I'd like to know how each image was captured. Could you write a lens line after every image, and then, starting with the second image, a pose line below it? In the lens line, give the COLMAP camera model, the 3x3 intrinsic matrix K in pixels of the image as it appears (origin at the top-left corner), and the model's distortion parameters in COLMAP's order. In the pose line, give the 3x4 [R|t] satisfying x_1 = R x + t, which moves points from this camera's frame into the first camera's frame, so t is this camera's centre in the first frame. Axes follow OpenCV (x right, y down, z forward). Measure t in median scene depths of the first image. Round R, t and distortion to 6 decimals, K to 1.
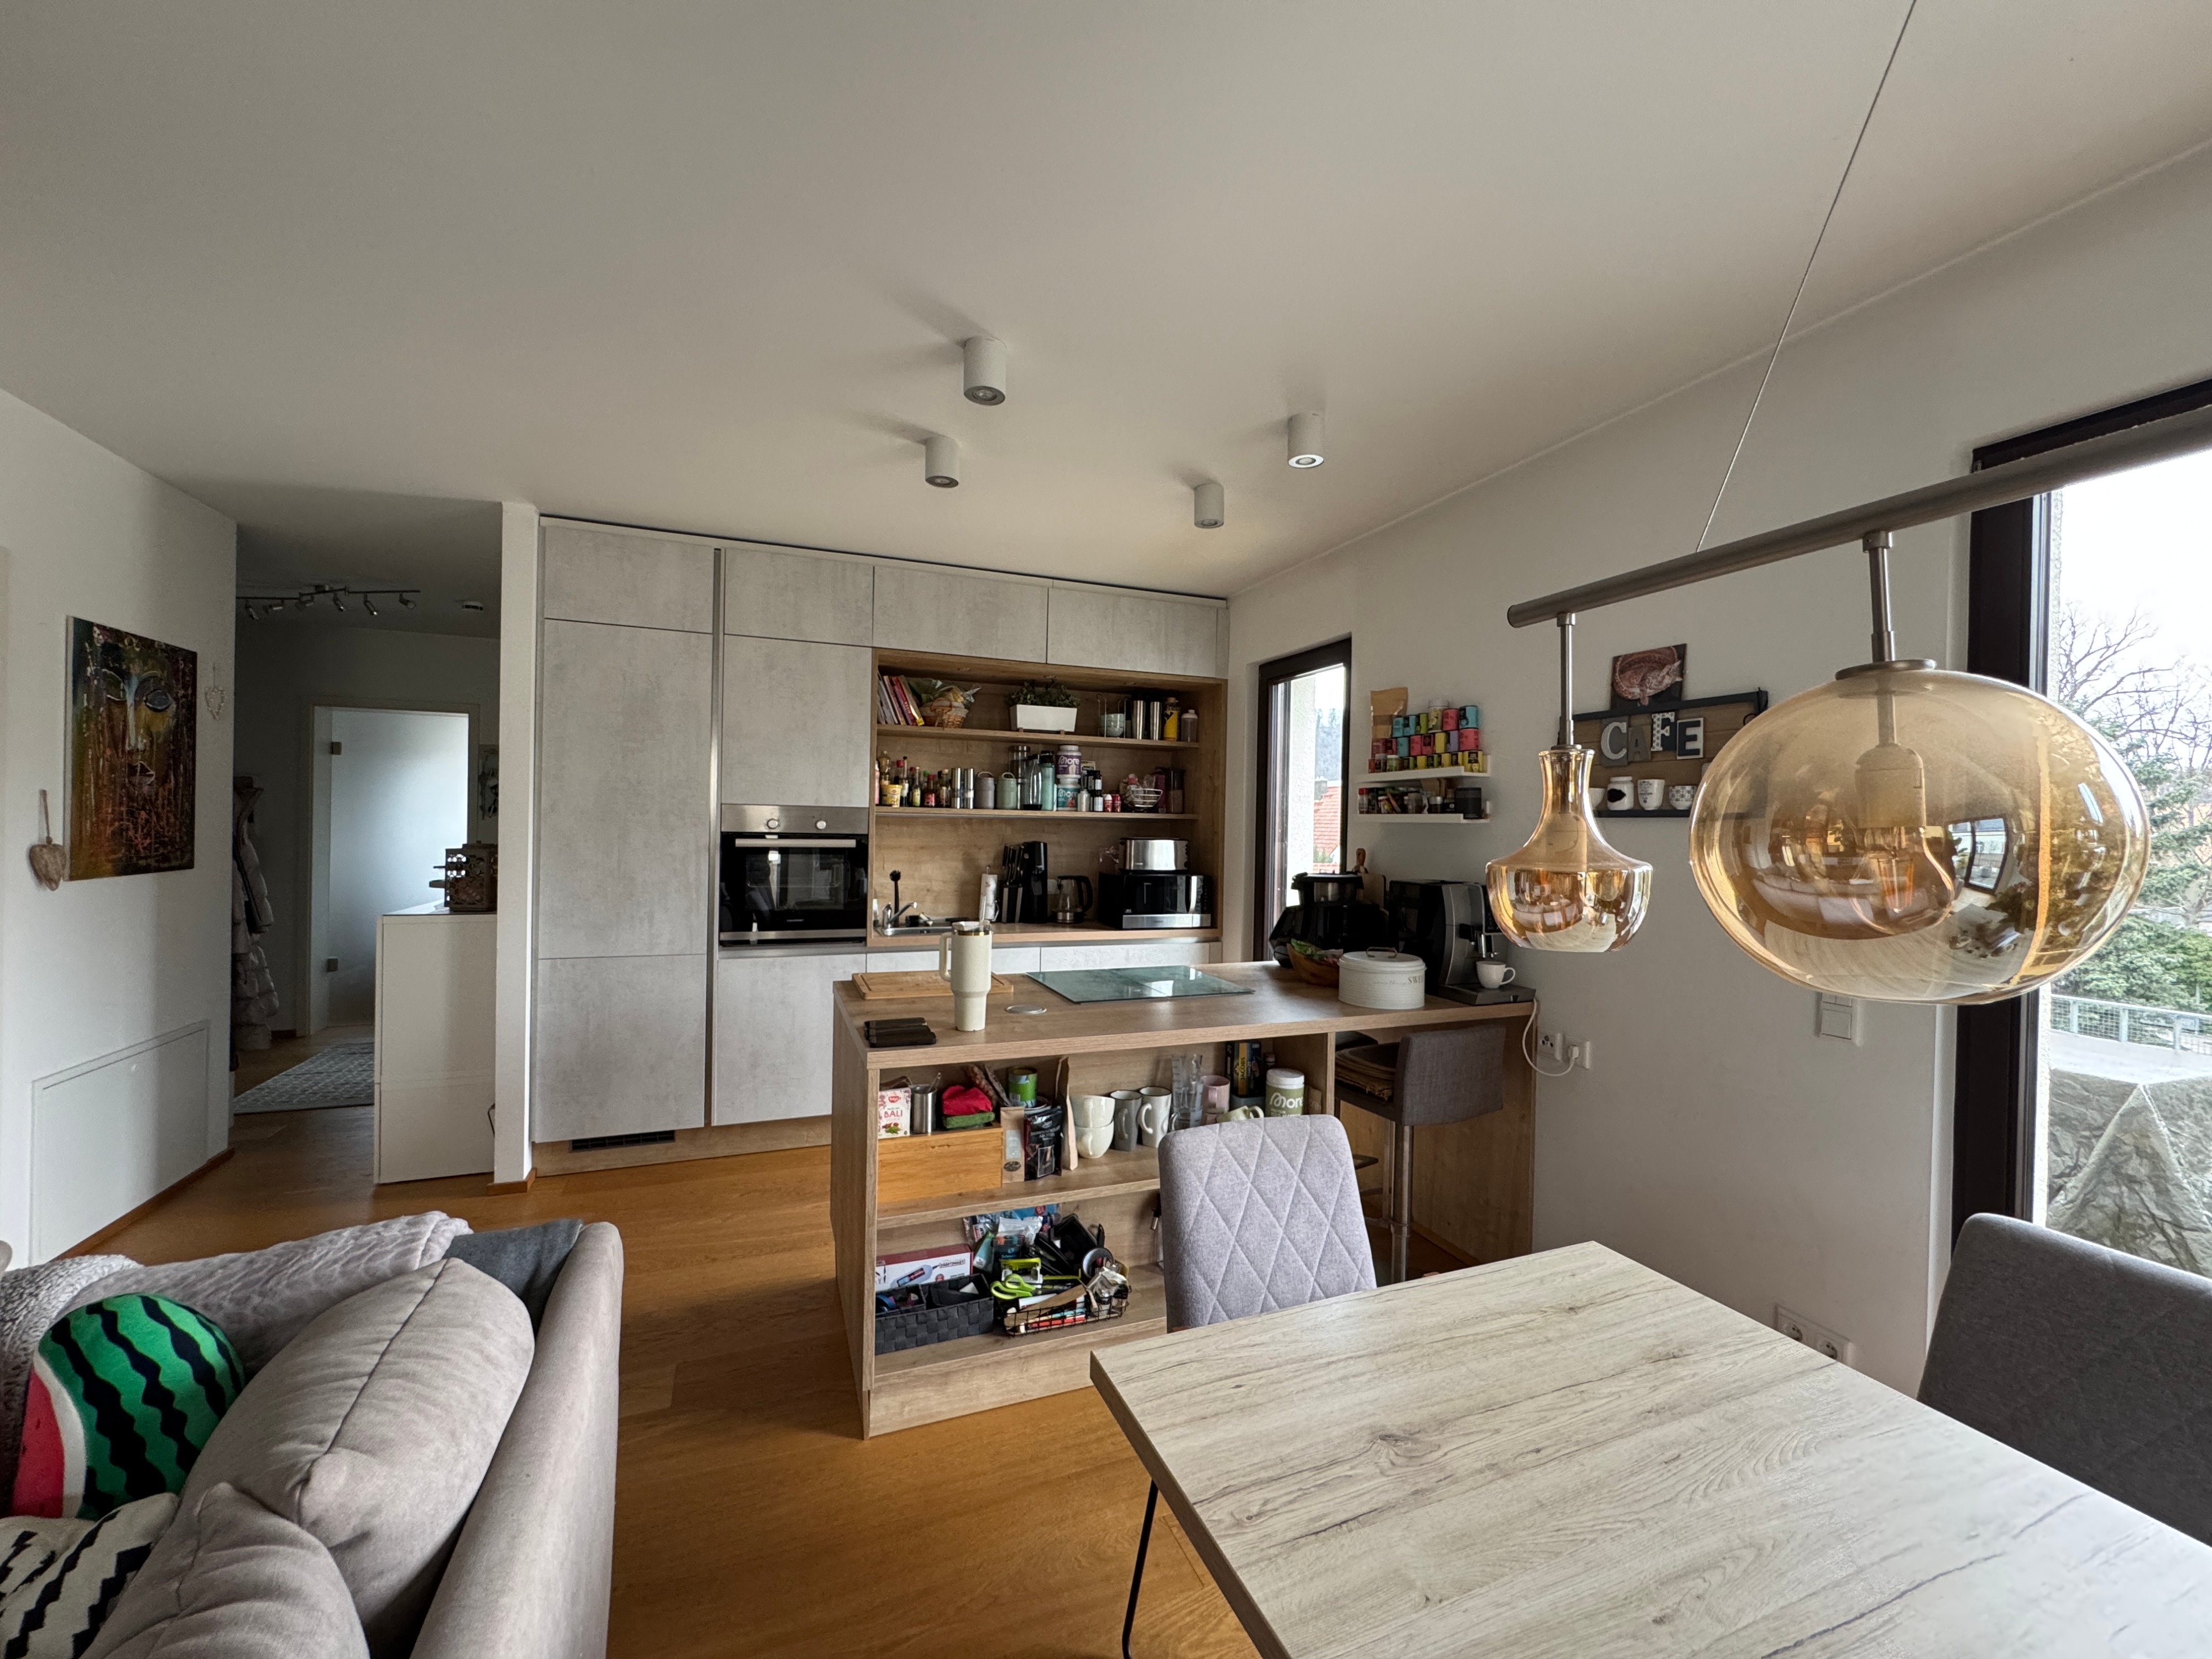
lens RADIAL K [[882.4, 0, 1105.7], [0, 882.4, 828.8], [0, 0, 1]] dist [-0.001750, -0.000002]
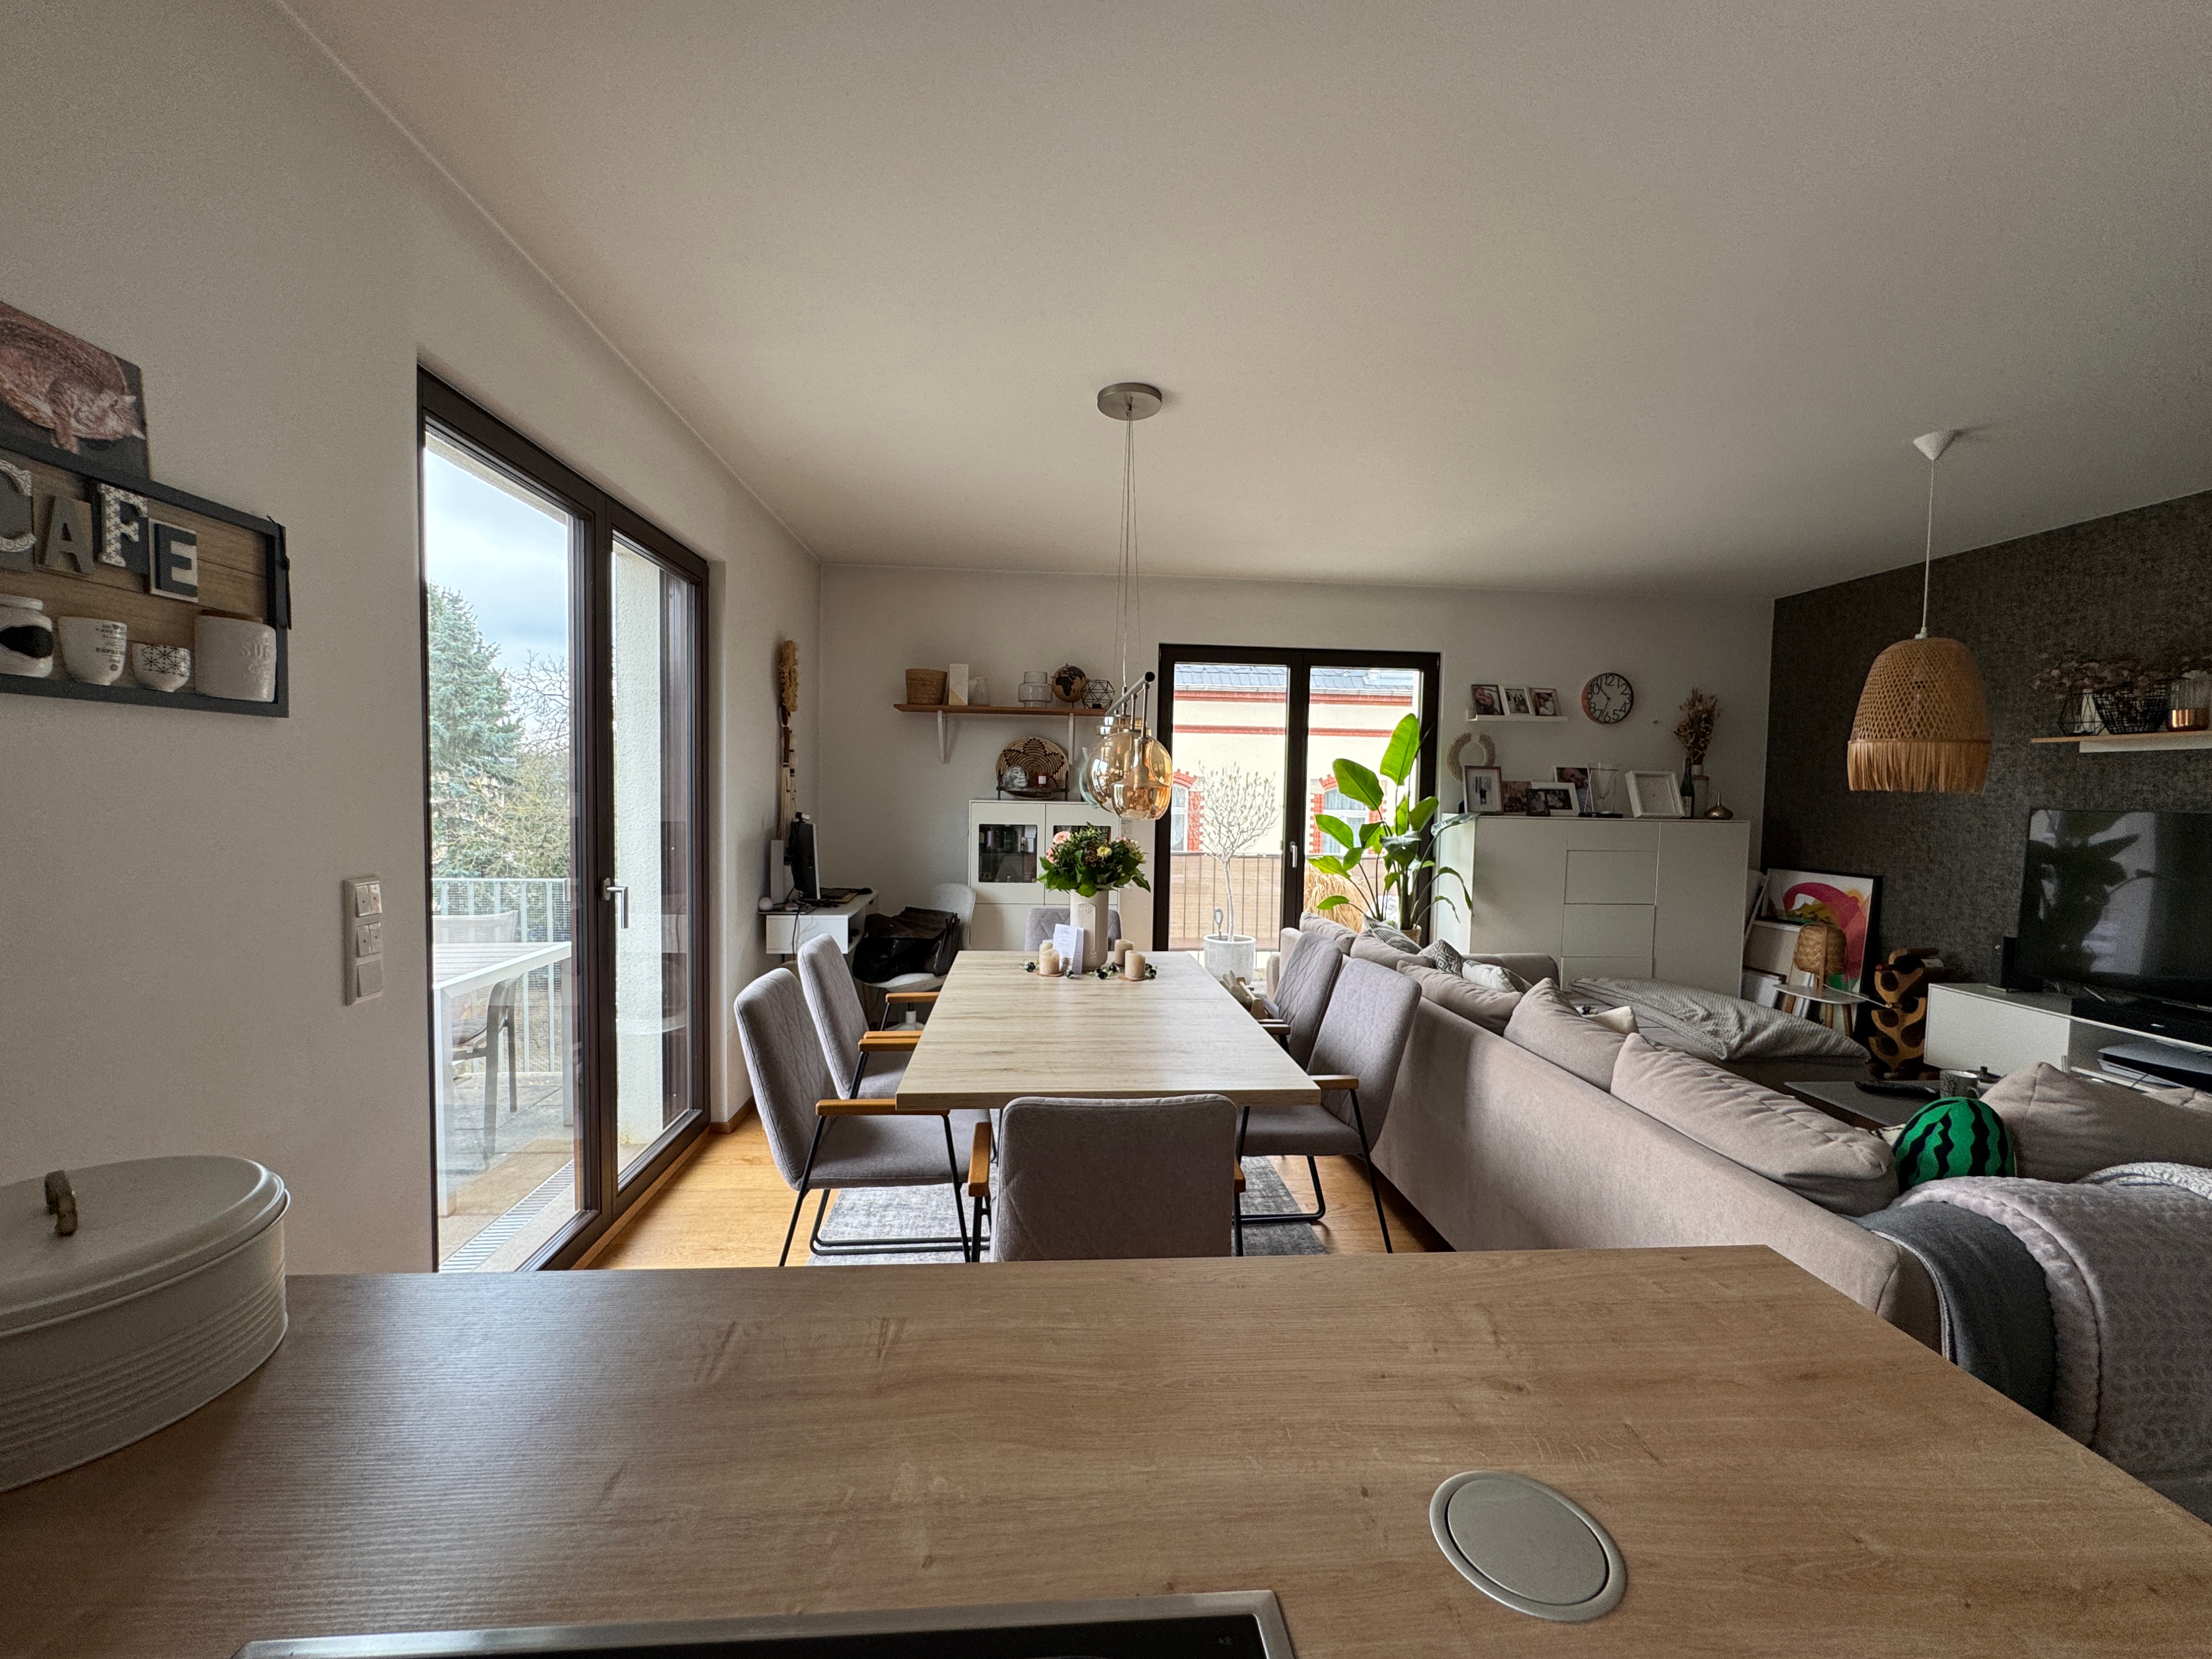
lens RADIAL K [[882.4, 0, 1101.1], [0, 882.4, 826.3], [0, 0, 1]] dist [-0.001750, -0.000002]
pose [[-0.954431, -0.044762, 0.295057, -0.041048], [-0.028549, 0.997848, 0.059034, 0.010942], [-0.297064, 0.047920, -0.953654, 1.328488]]
